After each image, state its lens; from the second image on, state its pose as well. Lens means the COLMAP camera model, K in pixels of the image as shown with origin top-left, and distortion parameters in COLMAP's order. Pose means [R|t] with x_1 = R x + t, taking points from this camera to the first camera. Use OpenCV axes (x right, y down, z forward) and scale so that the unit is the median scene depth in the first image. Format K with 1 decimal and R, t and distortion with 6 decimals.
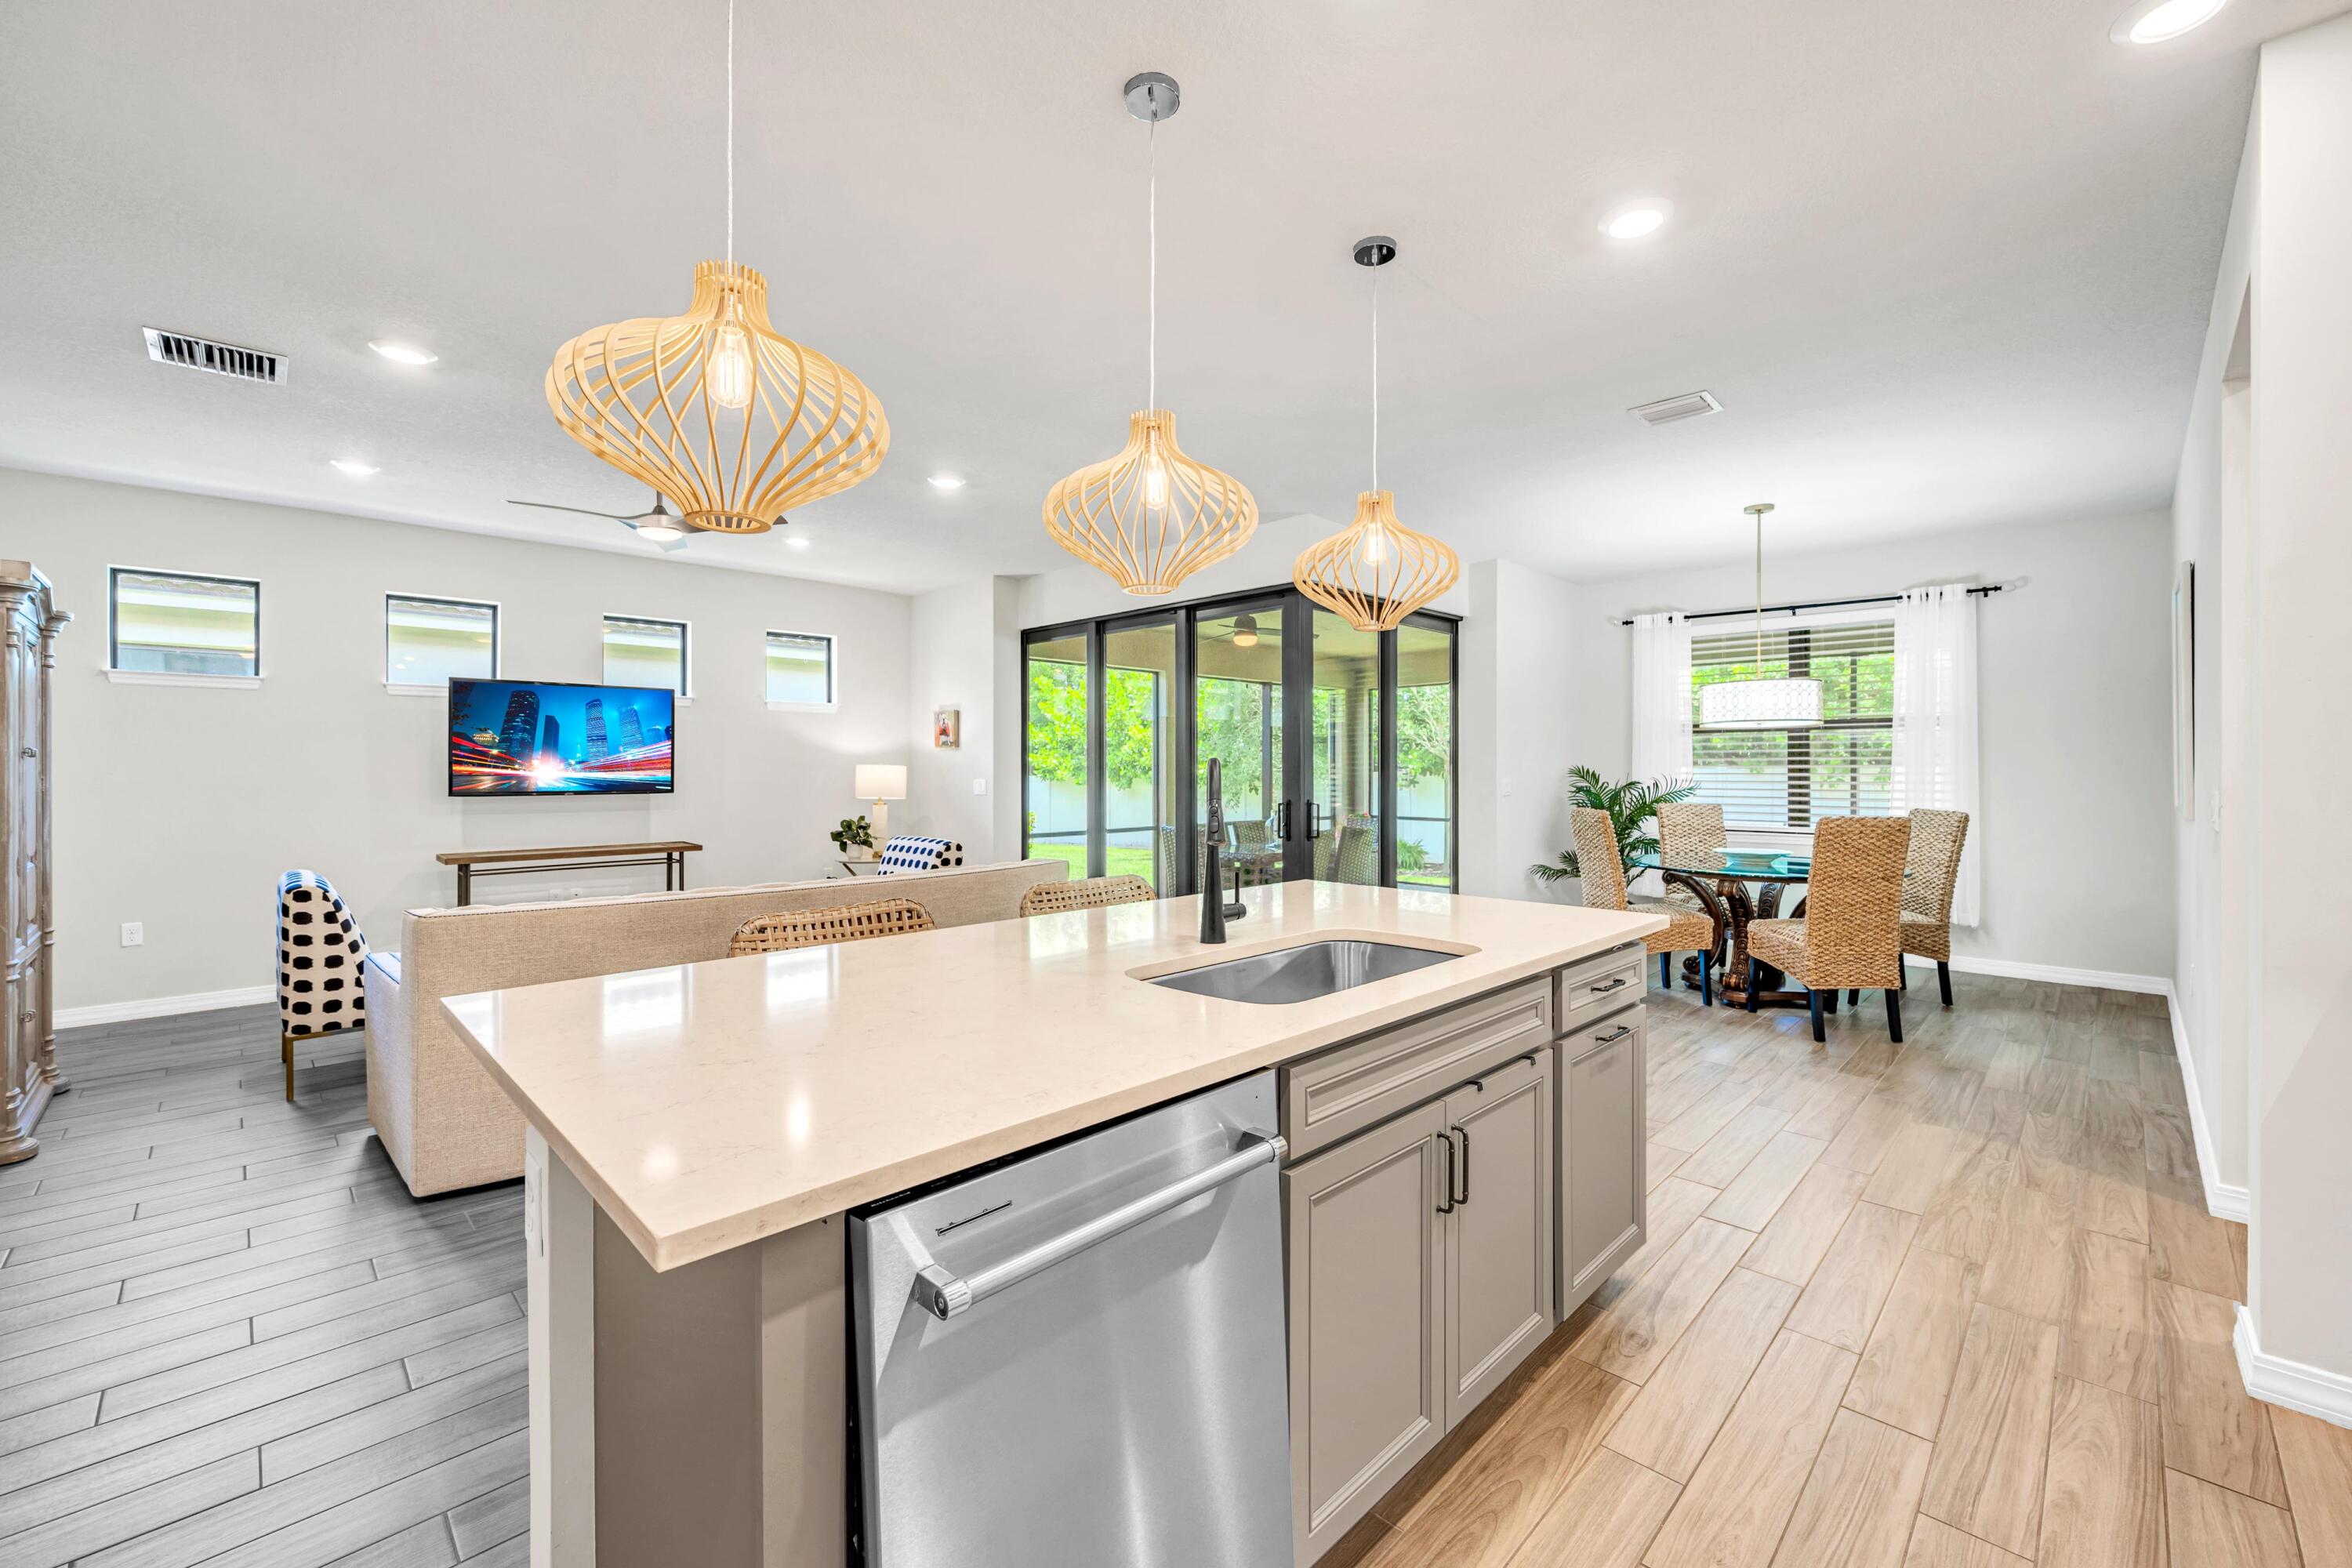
lens RADIAL K [[938.2, 0, 1168.9], [0, 938.2, 779.4], [0, 0, 1]] dist [-0.000666, -0.000235]
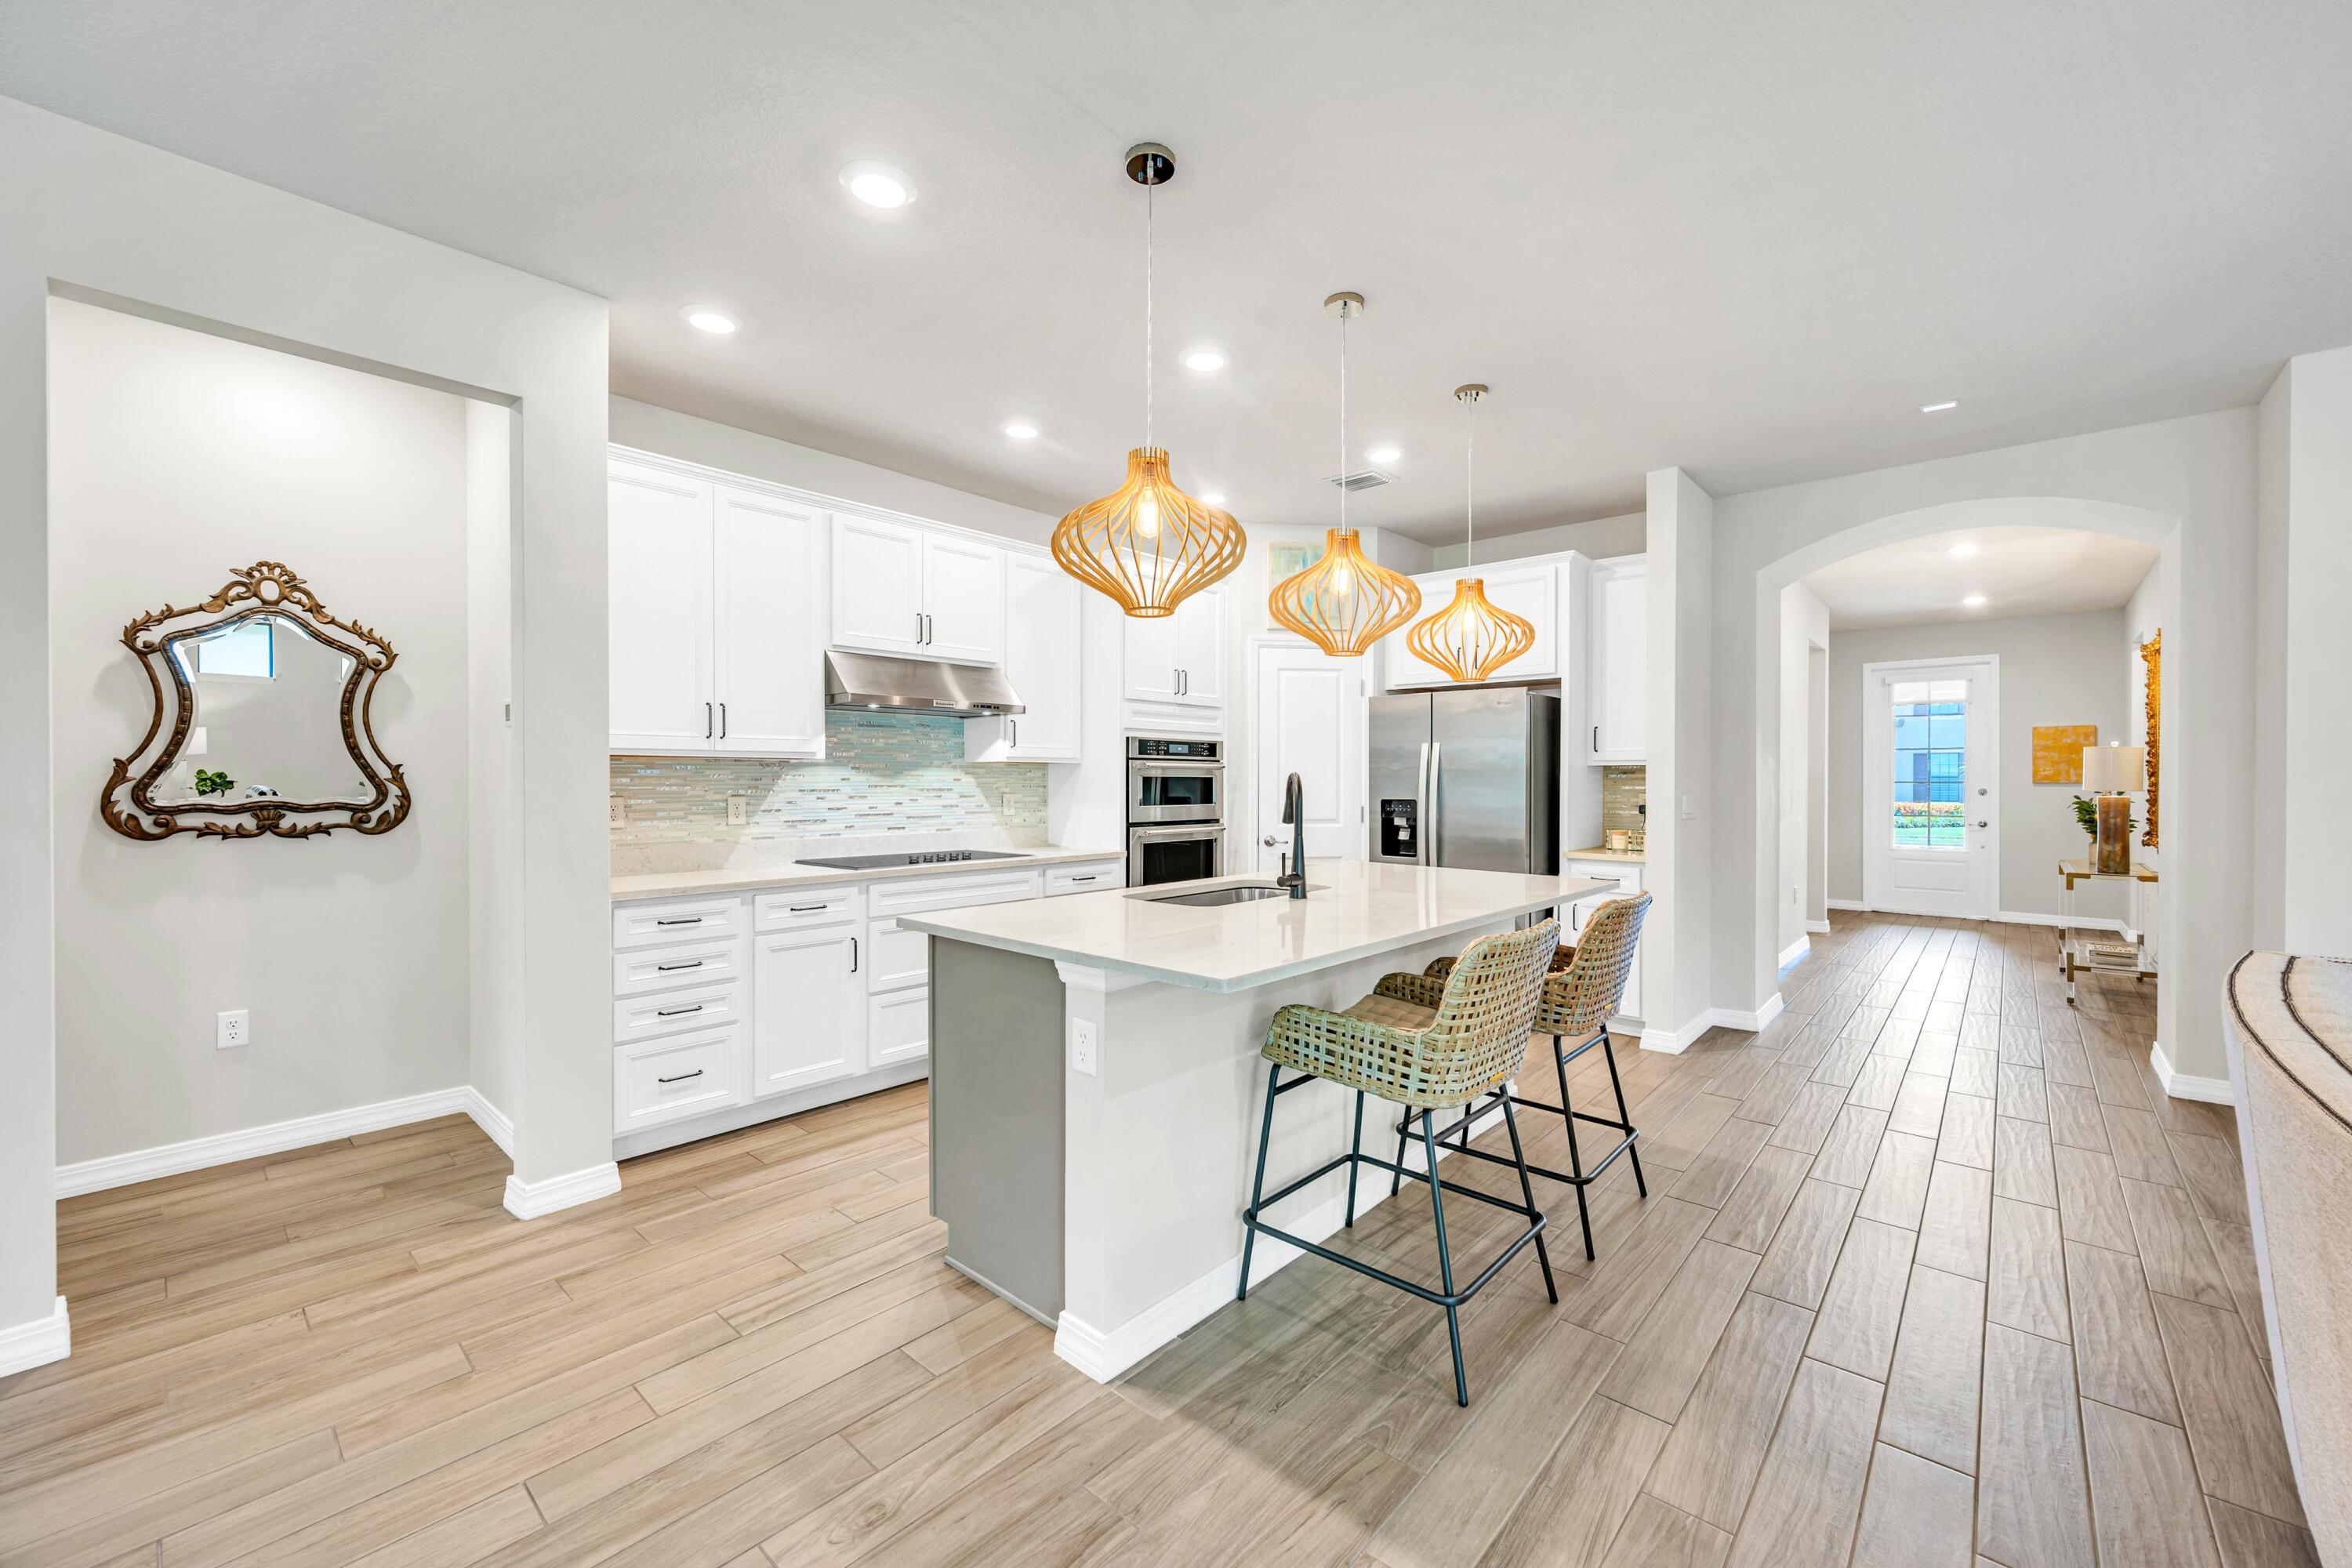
lens RADIAL K [[938.2, 0, 1176.2], [0, 938.2, 781.6], [0, 0, 1]] dist [-0.000666, -0.000235]
pose [[-0.997819, 0.001813, -0.065986, 0.219913], [0.000915, 0.999907, 0.013636, -0.016313], [0.066005, 0.013546, -0.997727, 1.599213]]
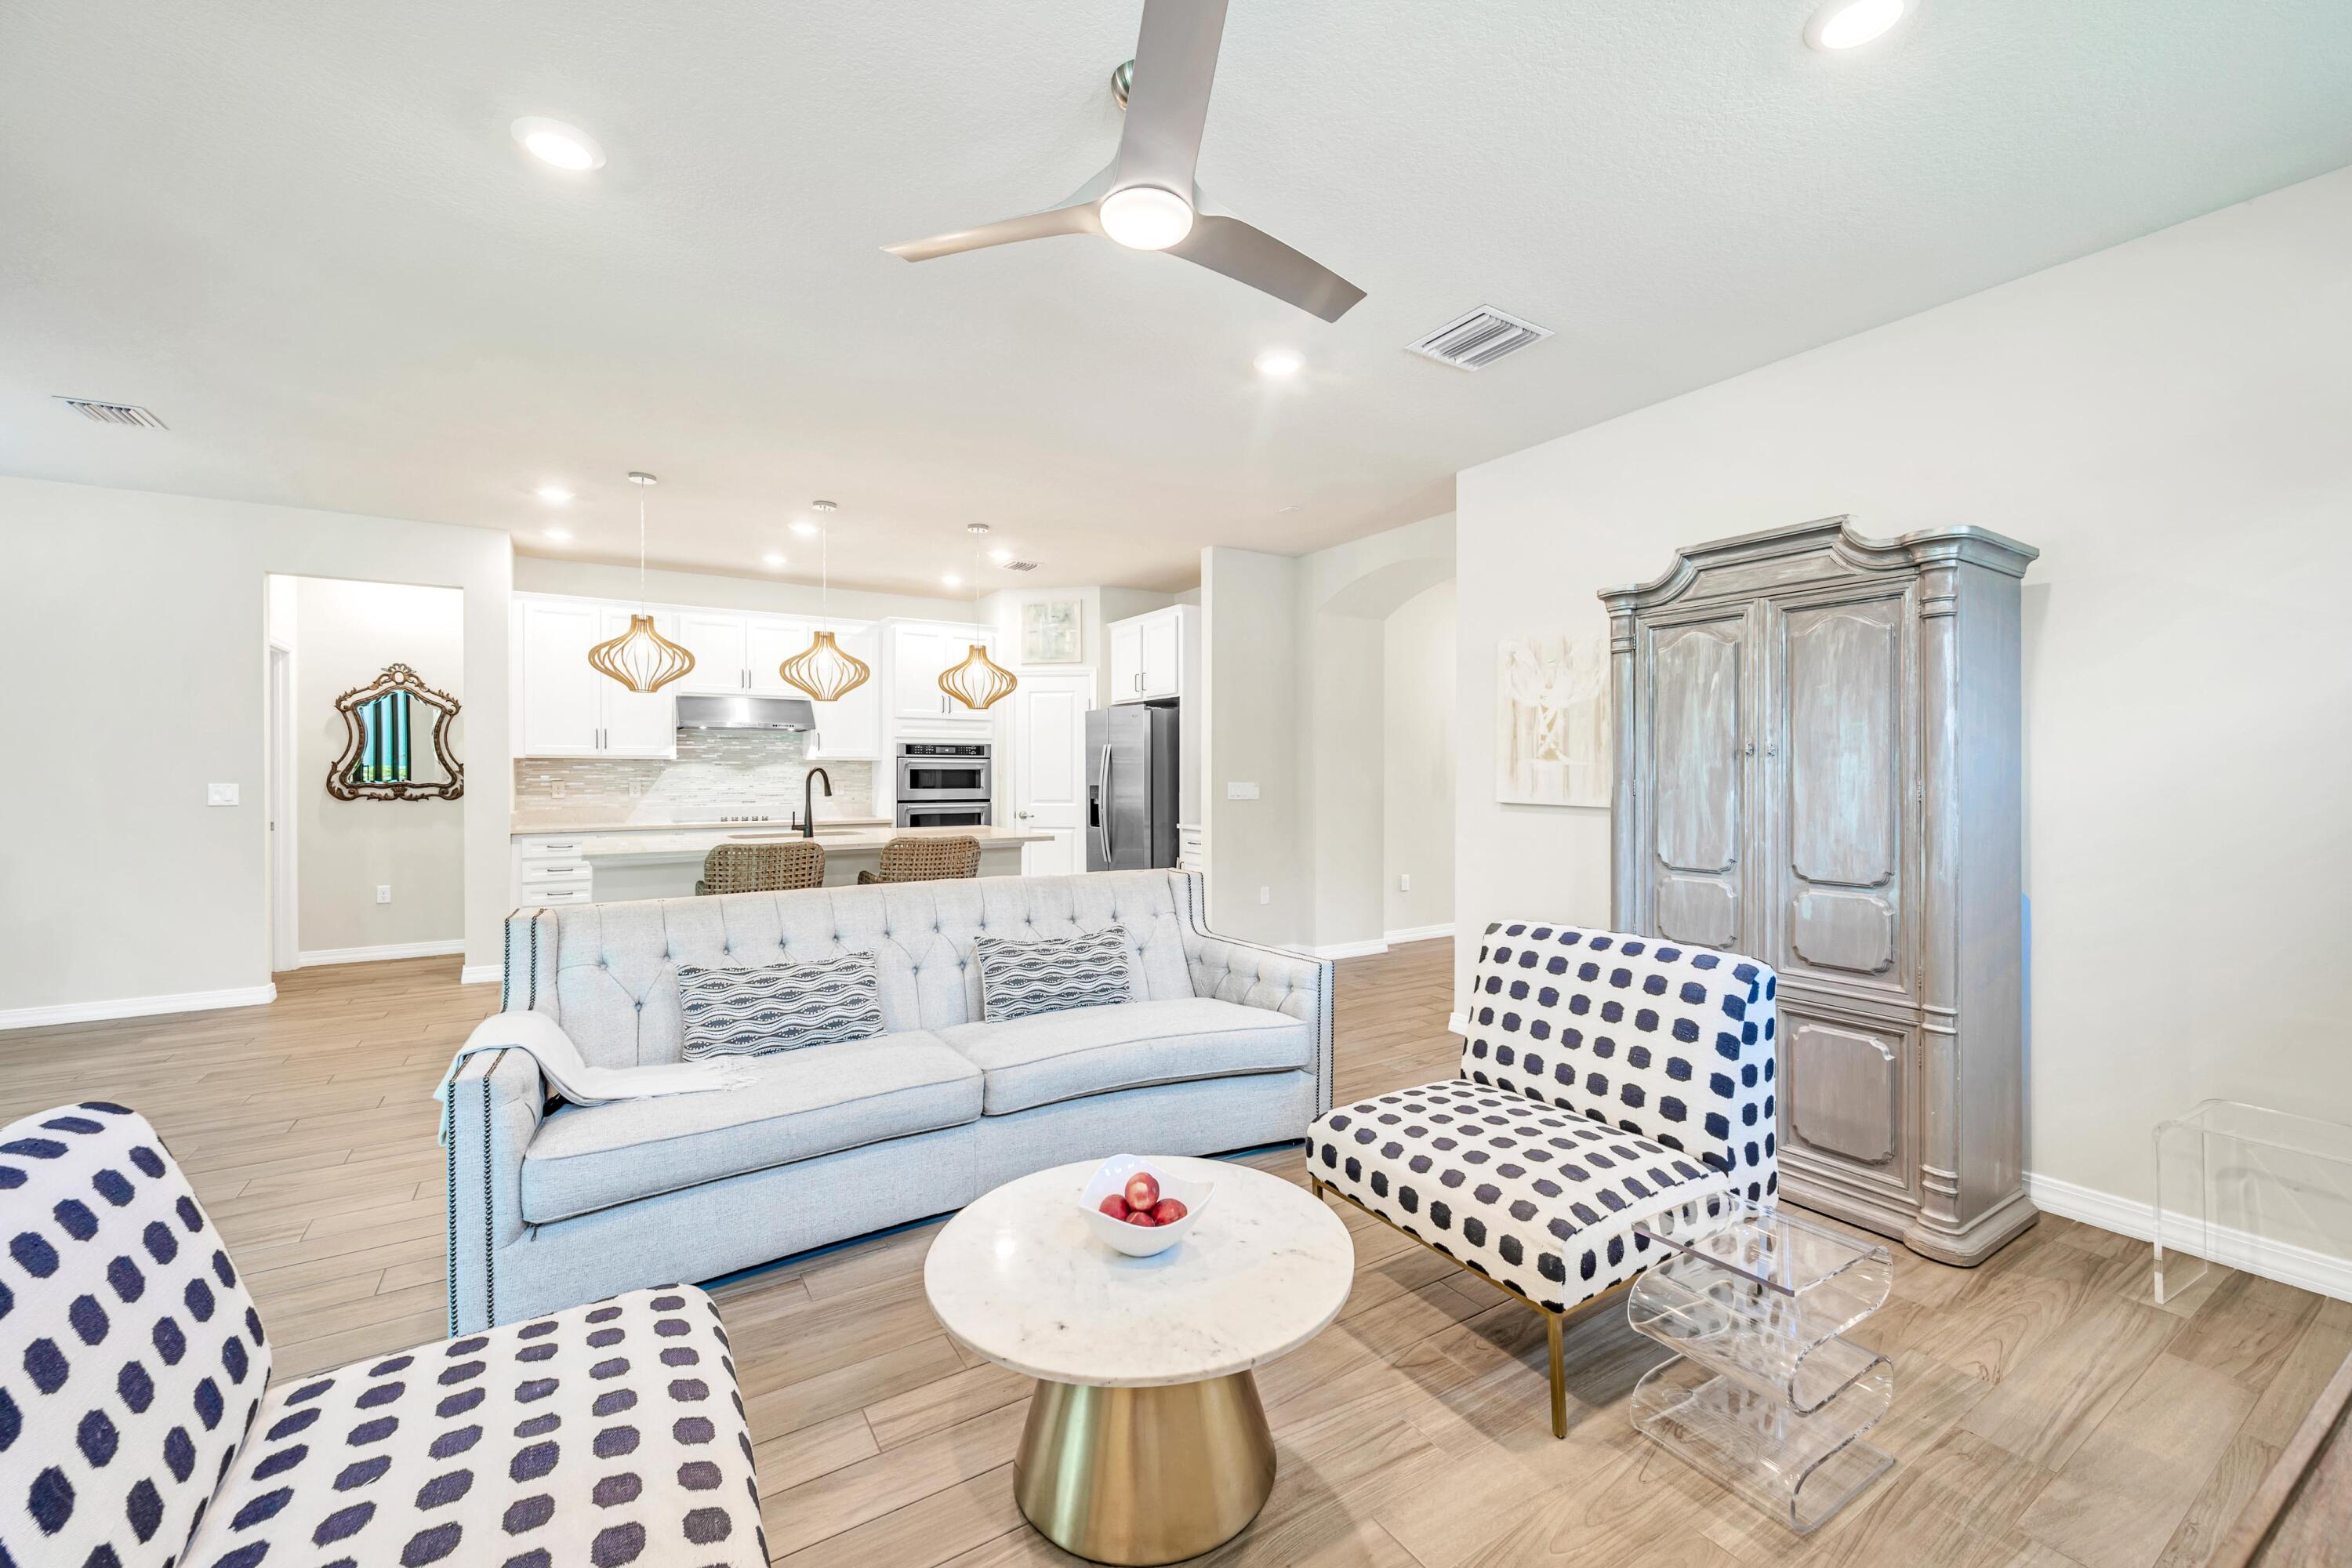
lens RADIAL K [[938.2, 0, 1184.4], [0, 938.2, 771.8], [0, 0, 1]] dist [-0.000666, -0.000235]
pose [[-0.977021, 0.002684, 0.213125, -1.005332], [0.005104, 0.999929, 0.010809, -0.018291], [-0.213081, 0.011648, -0.976965, 2.166399]]
